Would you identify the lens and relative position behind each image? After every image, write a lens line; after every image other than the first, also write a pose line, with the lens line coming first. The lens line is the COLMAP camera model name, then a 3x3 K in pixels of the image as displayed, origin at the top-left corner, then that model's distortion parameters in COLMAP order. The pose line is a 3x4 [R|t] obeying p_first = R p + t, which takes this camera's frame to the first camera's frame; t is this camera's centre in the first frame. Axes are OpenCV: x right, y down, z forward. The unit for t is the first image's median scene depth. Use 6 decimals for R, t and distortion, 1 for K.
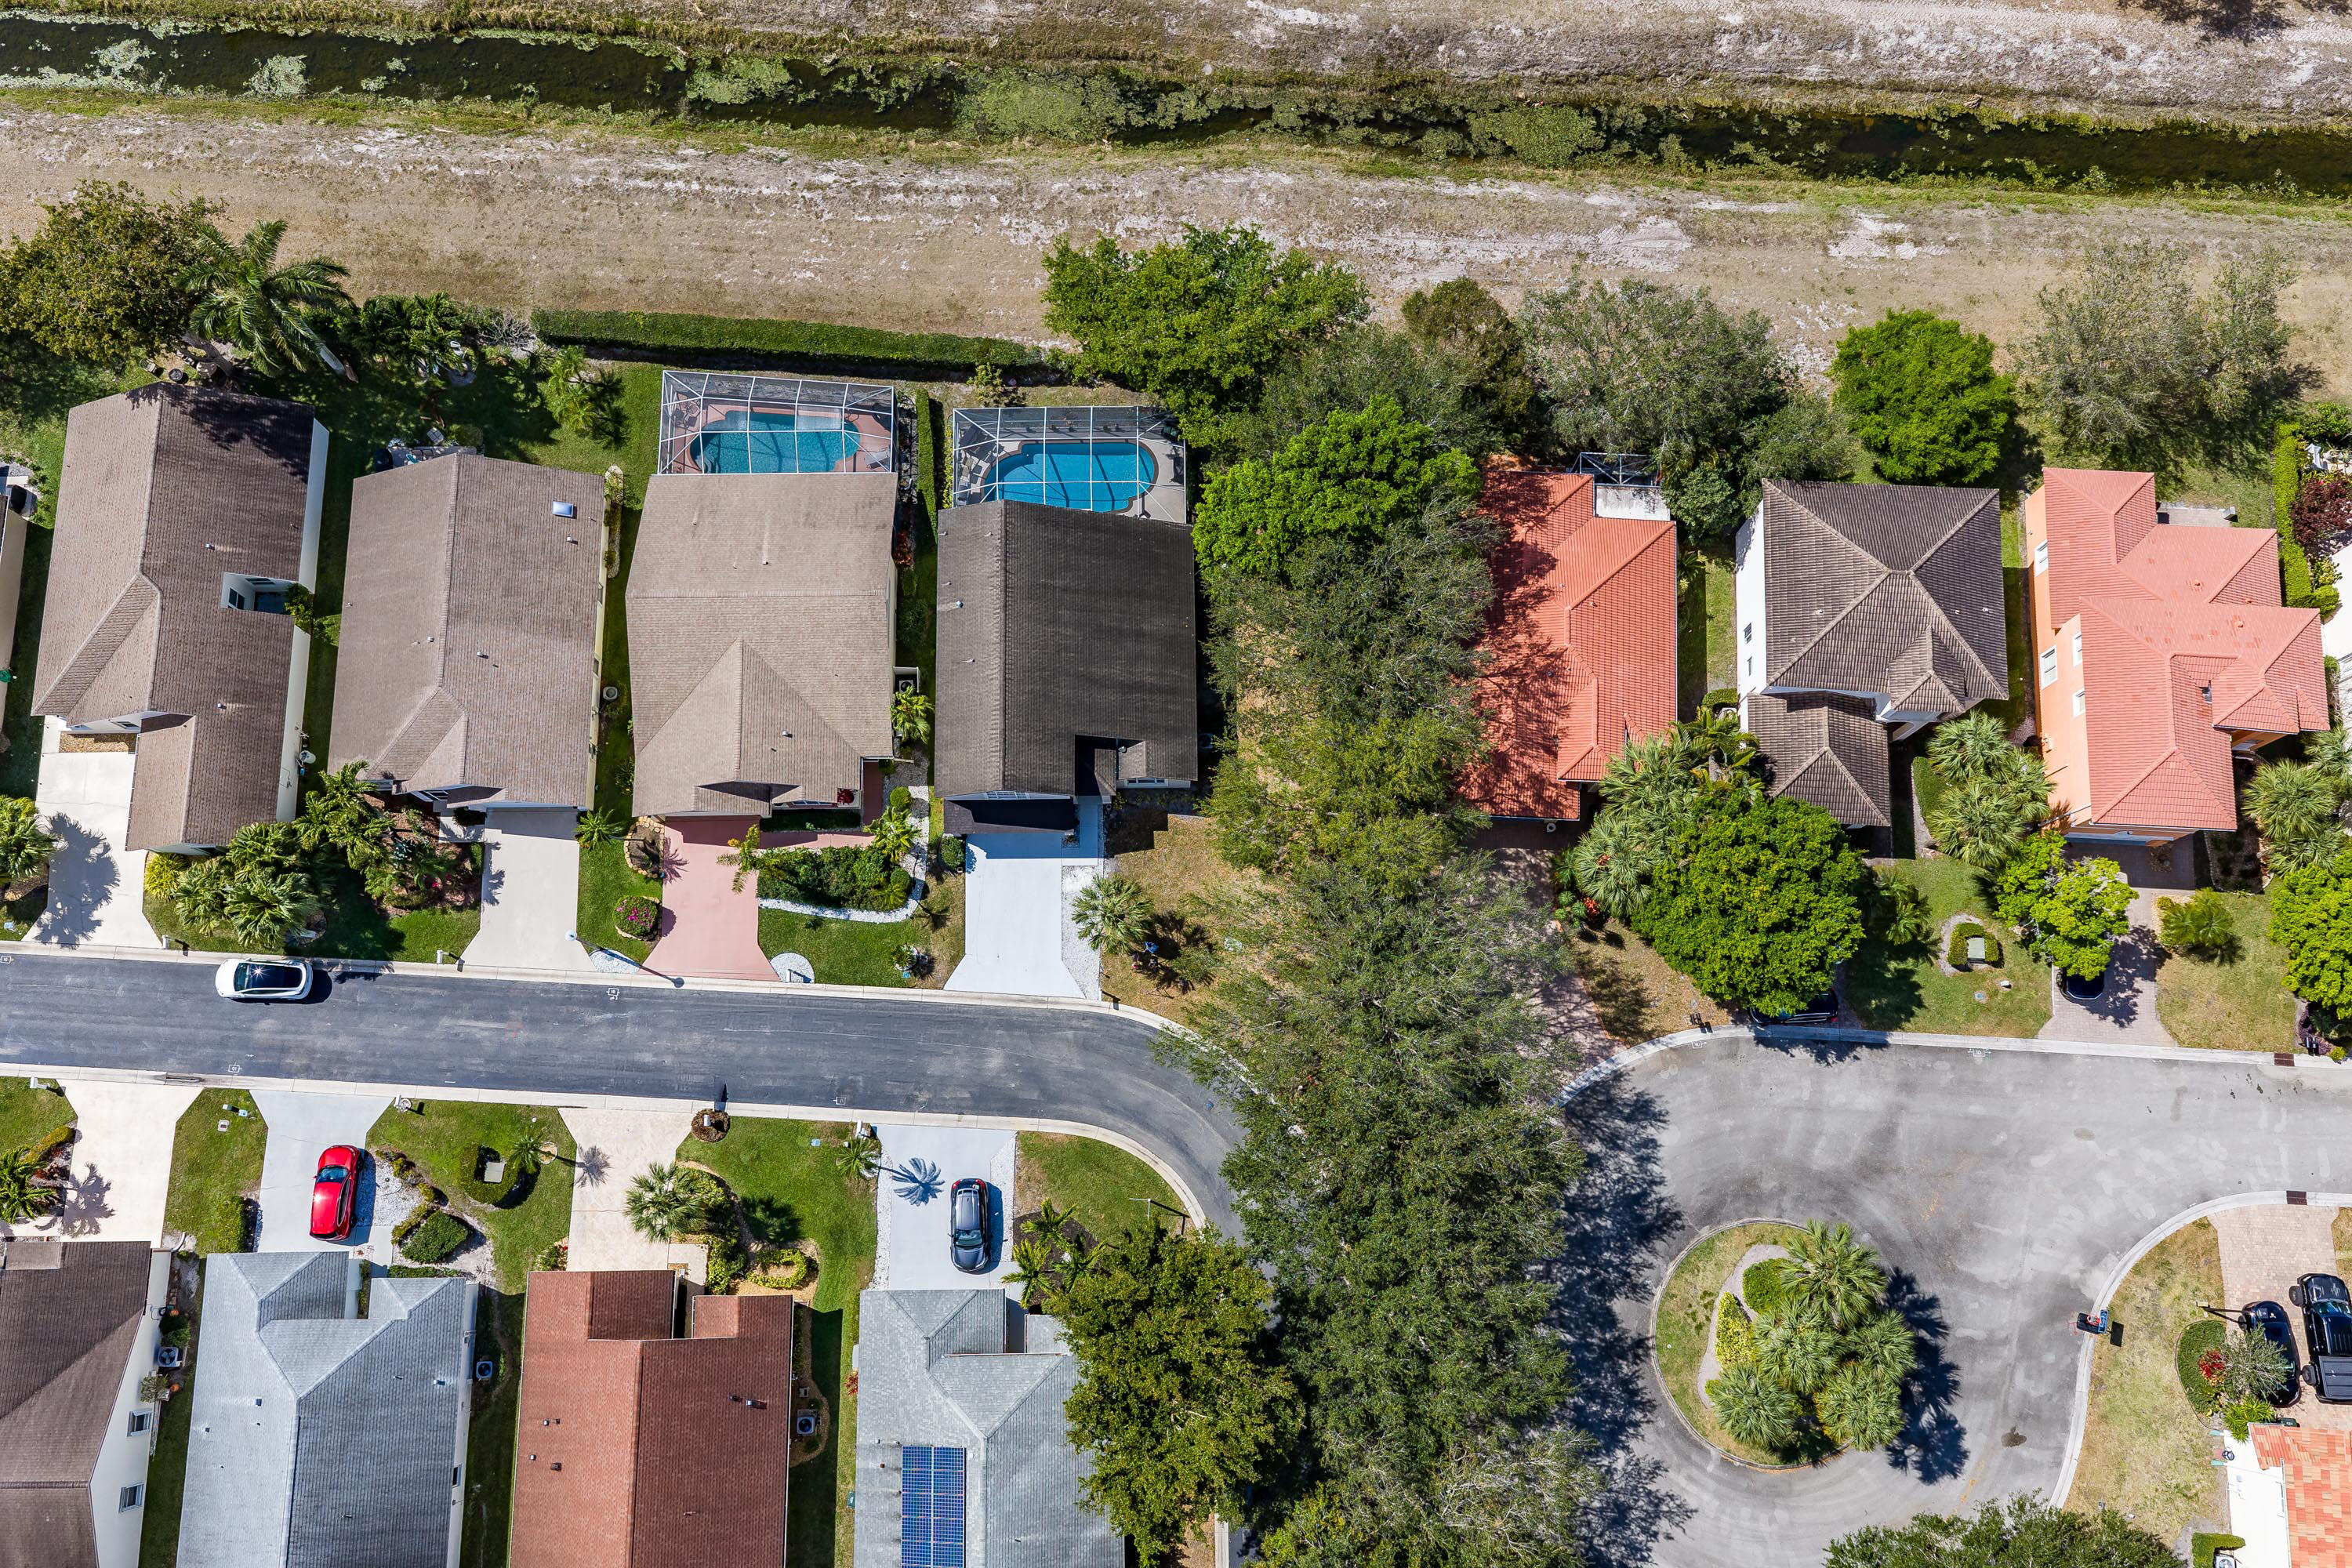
lens RADIAL K [[1952.2, 0, 1181.5], [0, 1952.2, 775.4], [0, 0, 1]] dist [0.019527, -0.032221]
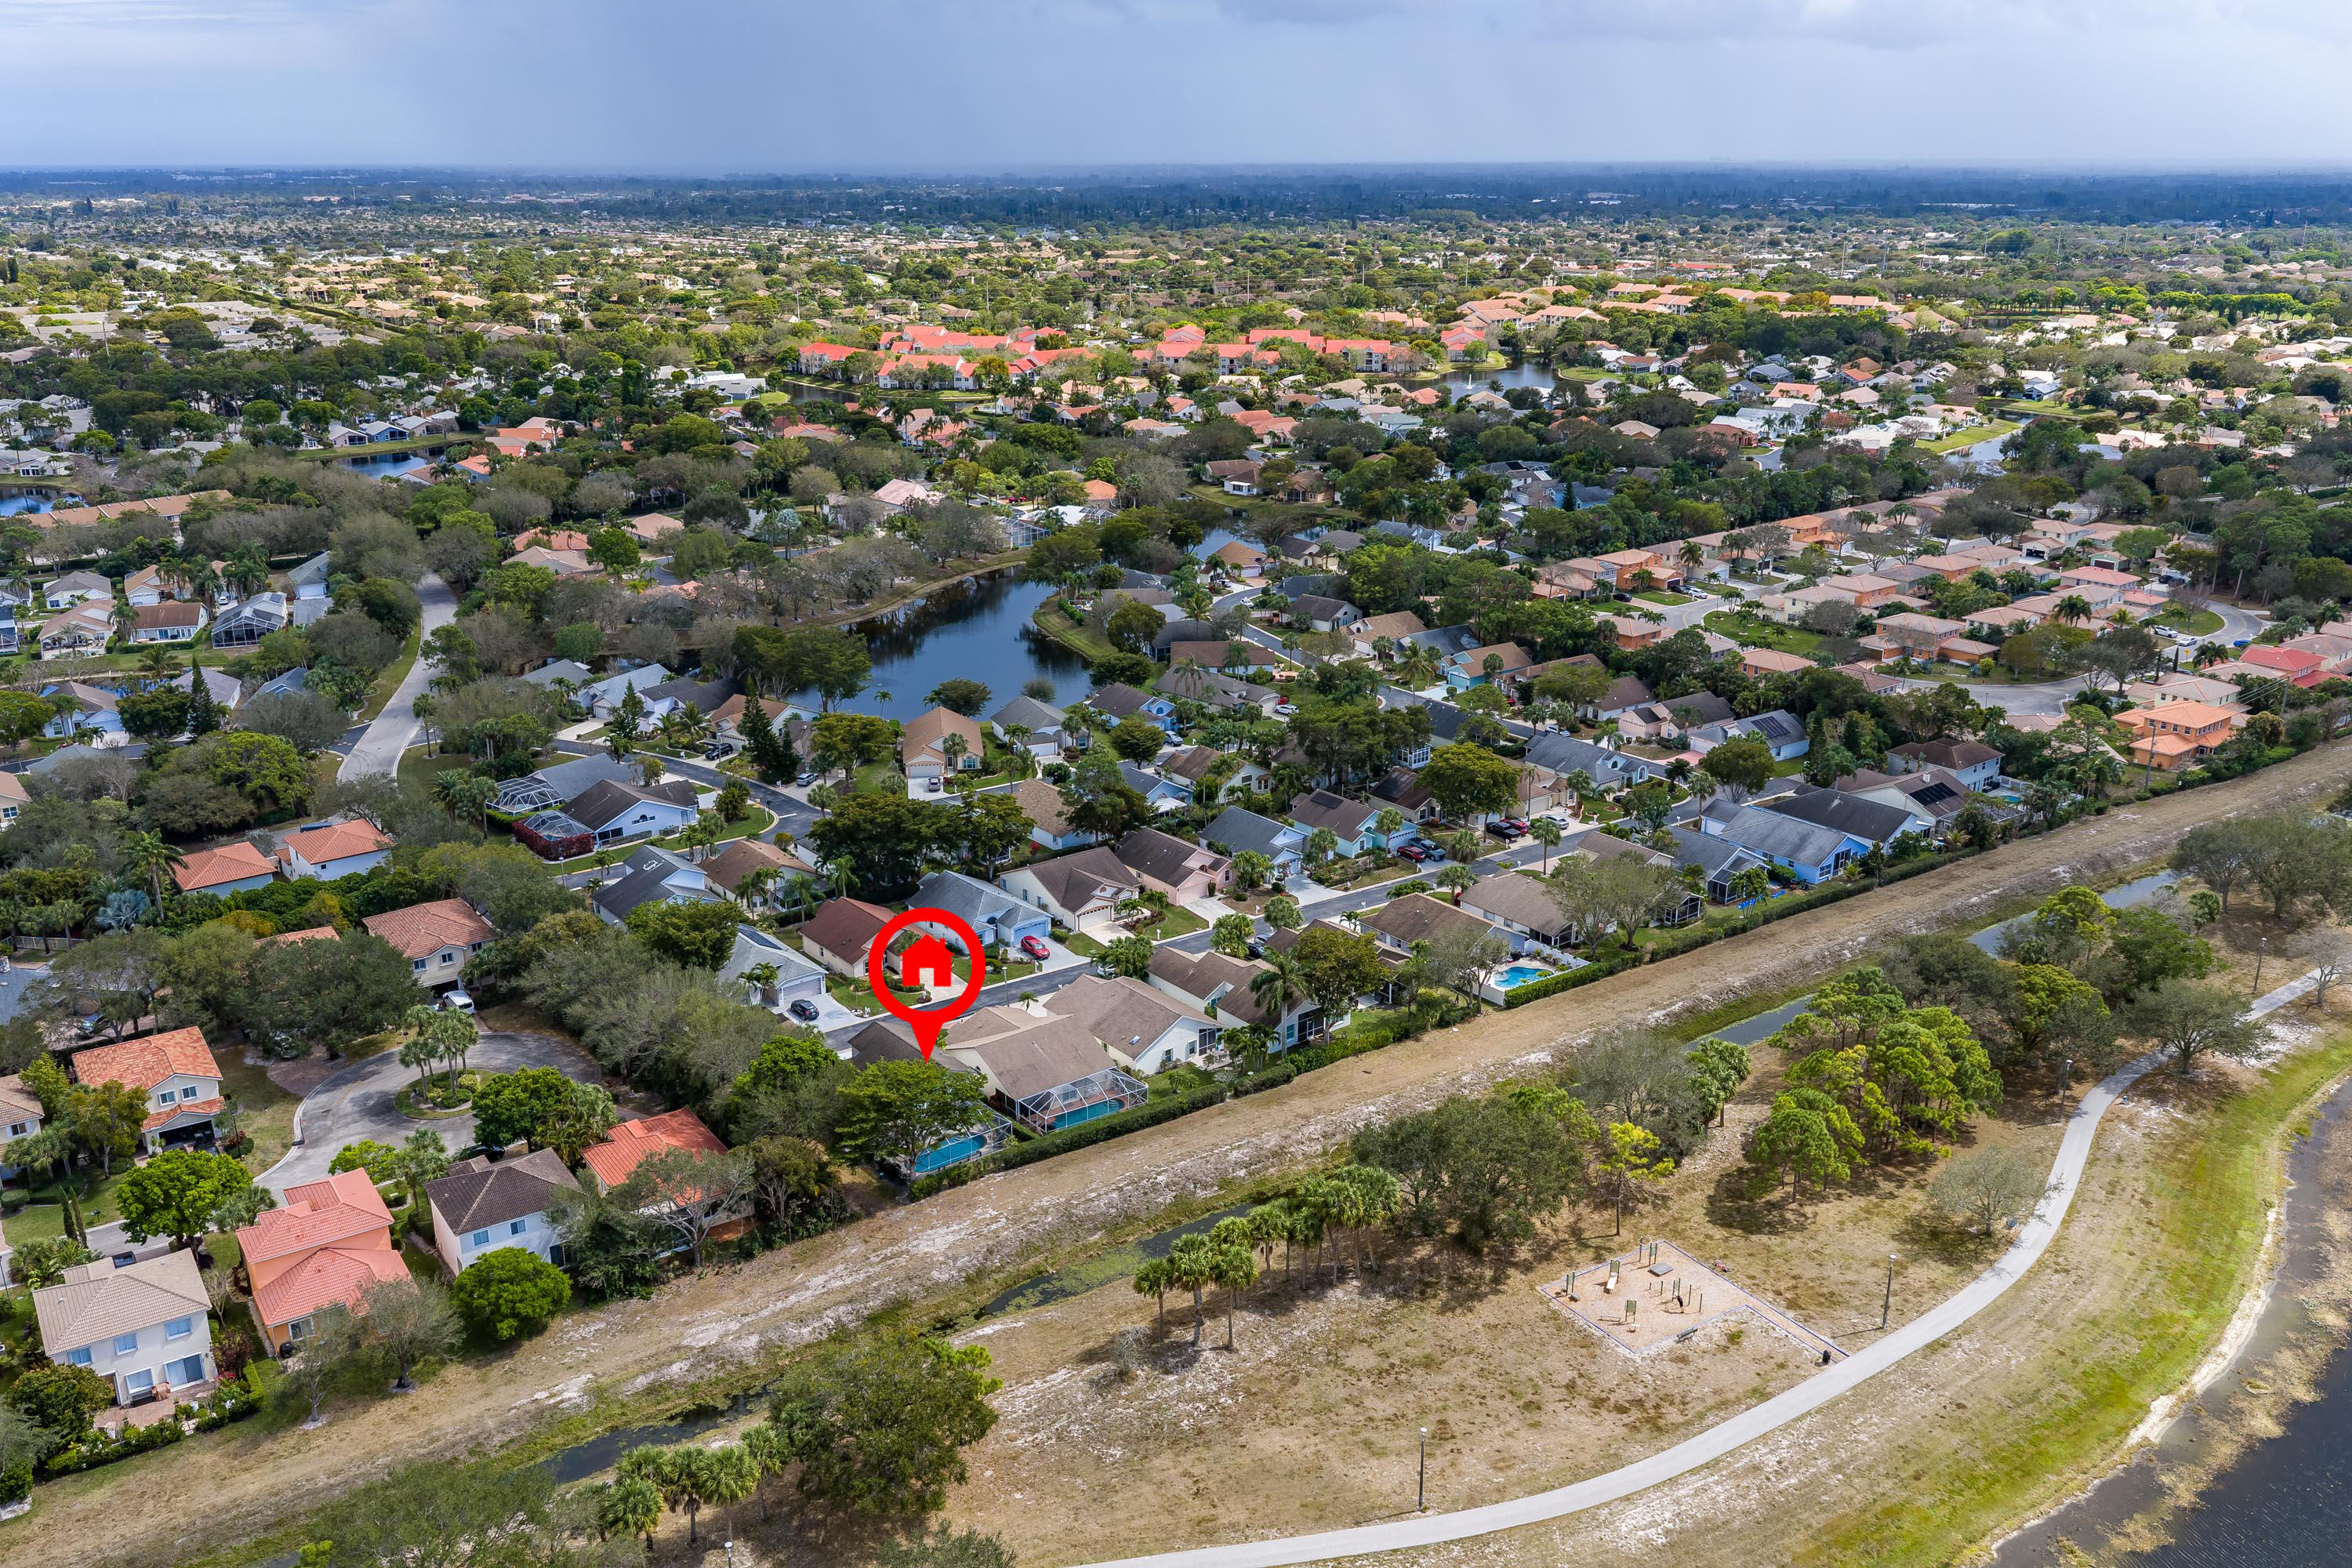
lens RADIAL K [[1952.2, 0, 1181.5], [0, 1952.2, 775.4], [0, 0, 1]] dist [0.019527, -0.032221]
pose [[-0.791822, 0.189757, -0.580525, 0.823564], [-0.593248, -0.013040, 0.804914, -1.884648], [0.145168, 0.981745, 0.122898, 0.476653]]
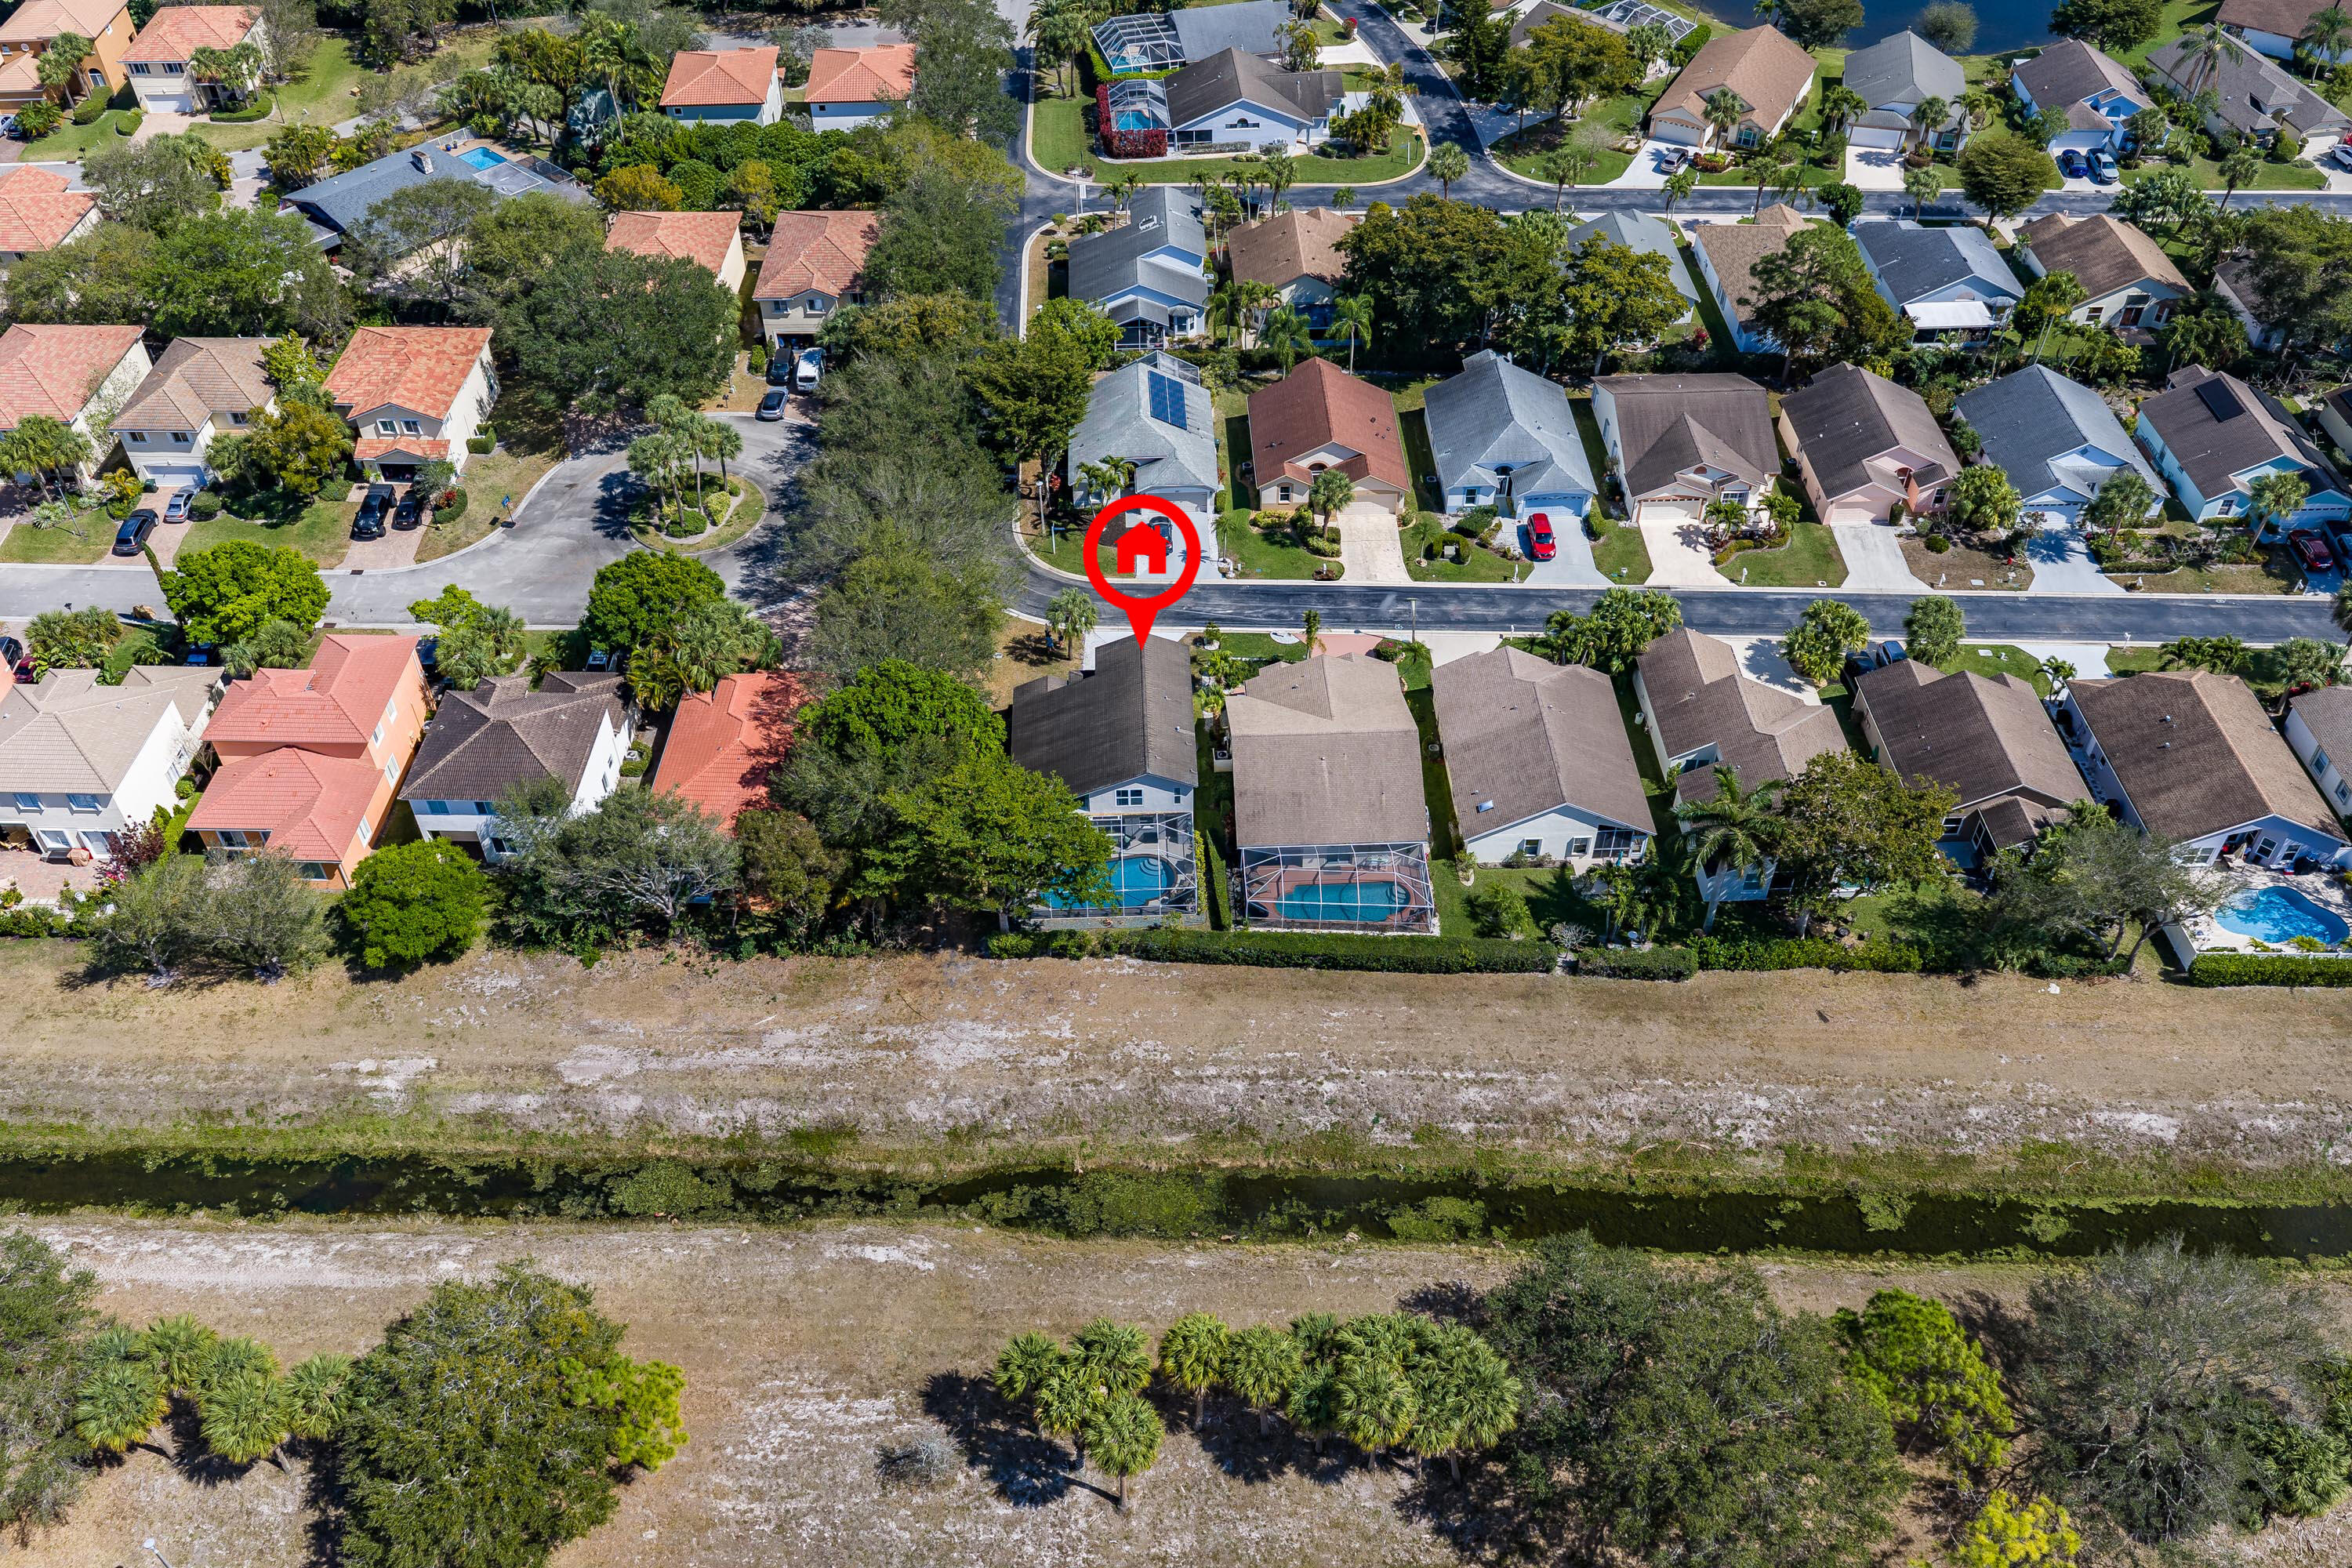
lens RADIAL K [[1952.2, 0, 1181.5], [0, 1952.2, 775.4], [0, 0, 1]] dist [0.019527, -0.032221]
pose [[-0.999666, 0.022559, -0.012606, -0.096548], [-0.022240, -0.502612, 0.864226, -1.279500], [0.013160, 0.864218, 0.502946, 0.322571]]
